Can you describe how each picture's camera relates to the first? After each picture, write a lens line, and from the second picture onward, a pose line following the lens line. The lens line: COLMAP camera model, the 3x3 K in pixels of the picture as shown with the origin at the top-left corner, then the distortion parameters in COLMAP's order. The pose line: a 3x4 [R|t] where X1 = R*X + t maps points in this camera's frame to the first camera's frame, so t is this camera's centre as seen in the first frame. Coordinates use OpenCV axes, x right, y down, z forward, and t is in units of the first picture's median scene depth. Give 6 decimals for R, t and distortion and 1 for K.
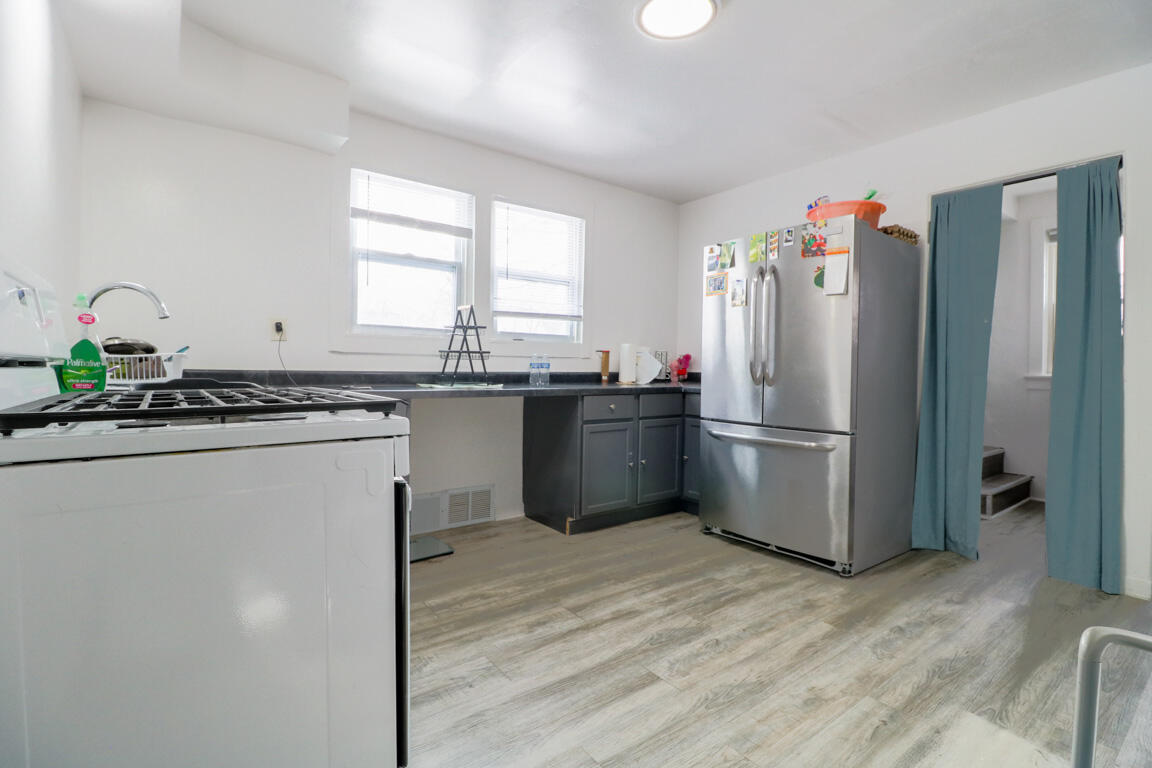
lens RADIAL K [[531.7, 0, 575.8], [0, 531.7, 372.3], [0, 0, 1]] dist [-0.009675, -0.007537]
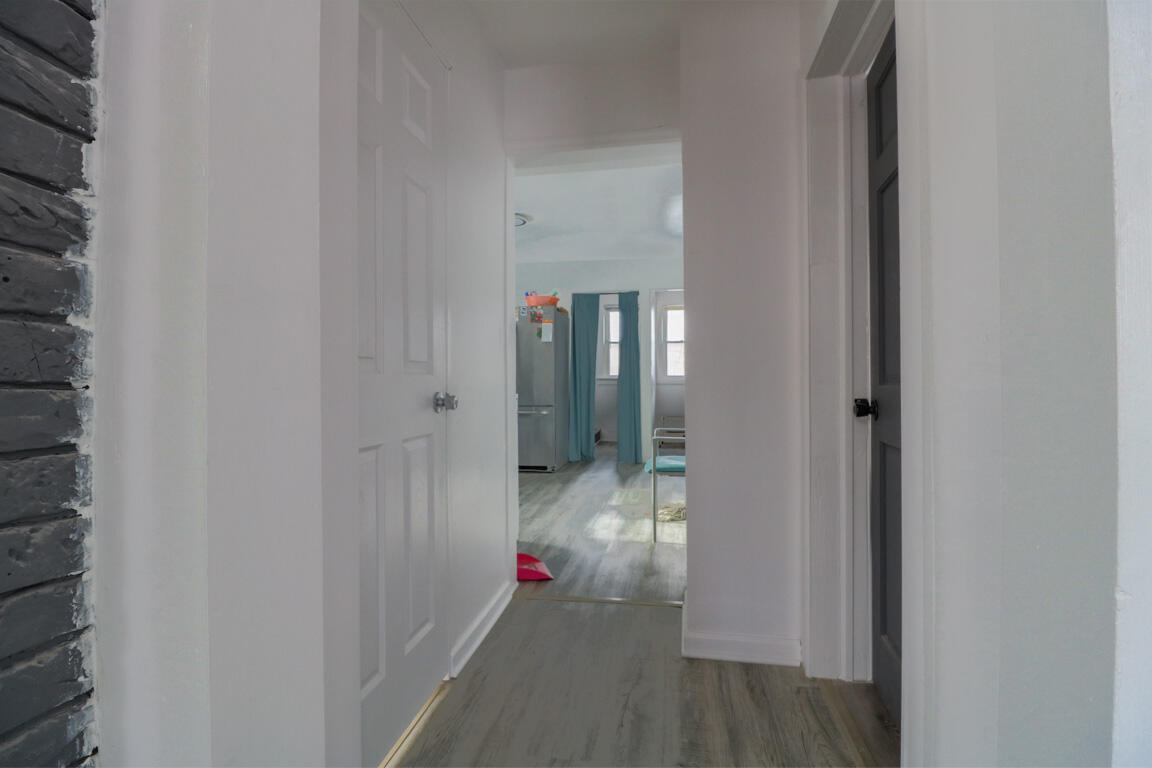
lens RADIAL K [[531.7, 0, 569.5], [0, 531.7, 382.2], [0, 0, 1]] dist [-0.009675, -0.007537]
pose [[0.743487, -0.018145, 0.668504, -0.827456], [0.016849, 0.999823, 0.008400, 0.000706], [-0.668538, 0.005018, 0.743661, -0.617477]]
